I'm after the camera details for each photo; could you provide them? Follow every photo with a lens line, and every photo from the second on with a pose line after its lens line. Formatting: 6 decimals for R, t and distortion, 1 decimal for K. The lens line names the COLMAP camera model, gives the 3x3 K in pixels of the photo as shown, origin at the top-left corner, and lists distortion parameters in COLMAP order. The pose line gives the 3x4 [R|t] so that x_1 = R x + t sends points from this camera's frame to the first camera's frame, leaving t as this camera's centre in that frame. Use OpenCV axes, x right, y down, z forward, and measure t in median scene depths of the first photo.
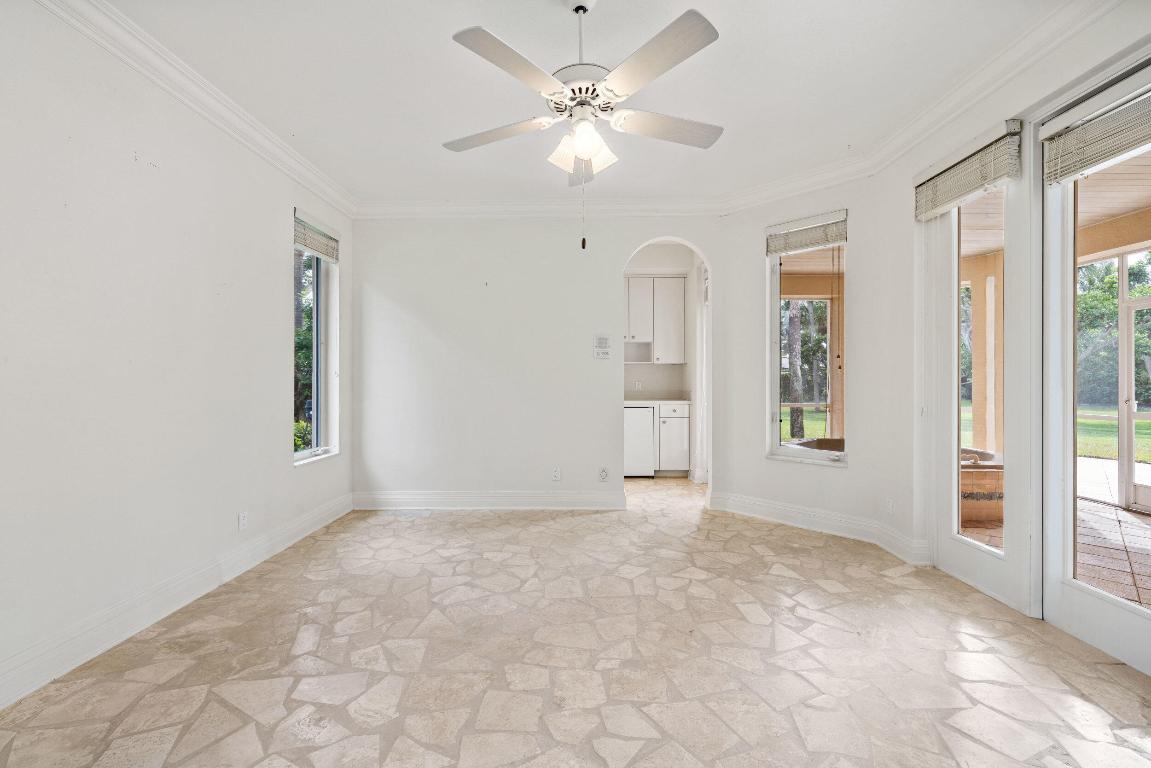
lens RADIAL K [[500.5, 0, 575.5], [0, 500.5, 384.0], [0, 0, 1]] dist [0.003124, 0.000538]
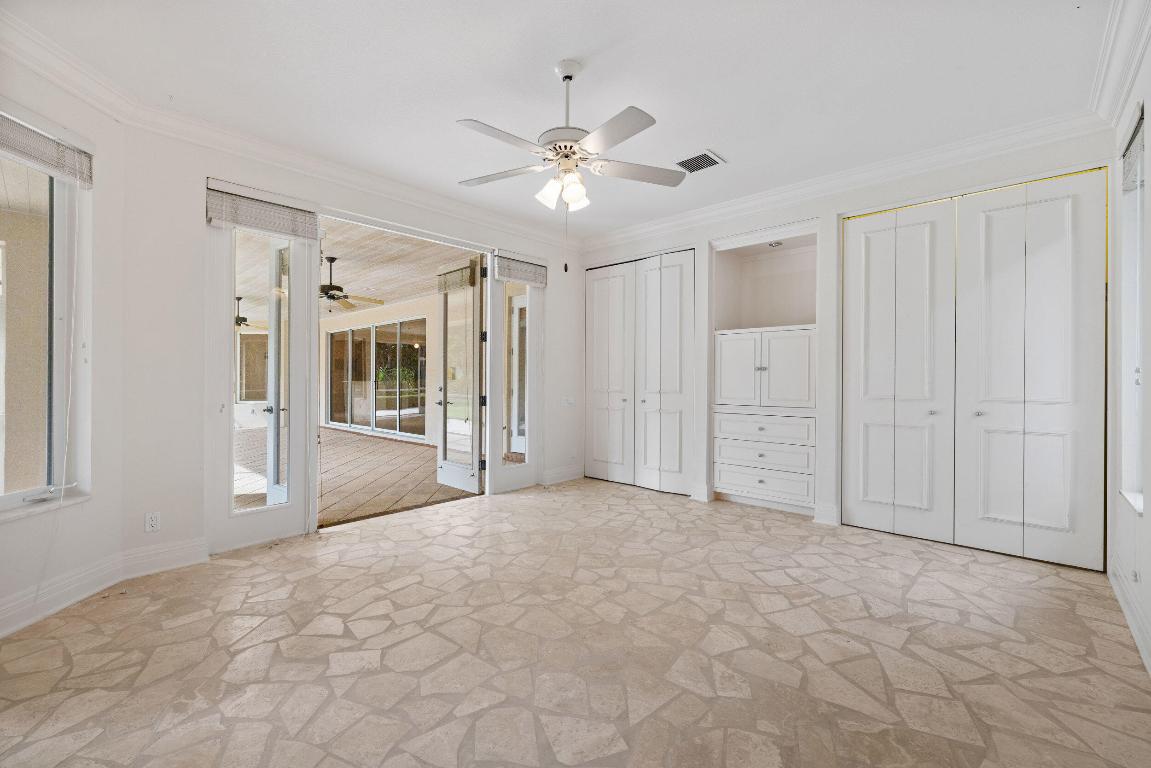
lens RADIAL K [[476.7, 0, 575.5], [0, 476.7, 384.0], [0, 0, 1]] dist [-0.000086, -0.000001]
pose [[-0.755599, -0.006358, 0.655004, -0.752134], [0.008312, 0.999779, 0.019293, -0.012274], [-0.654982, 0.020022, -0.755379, 1.802268]]
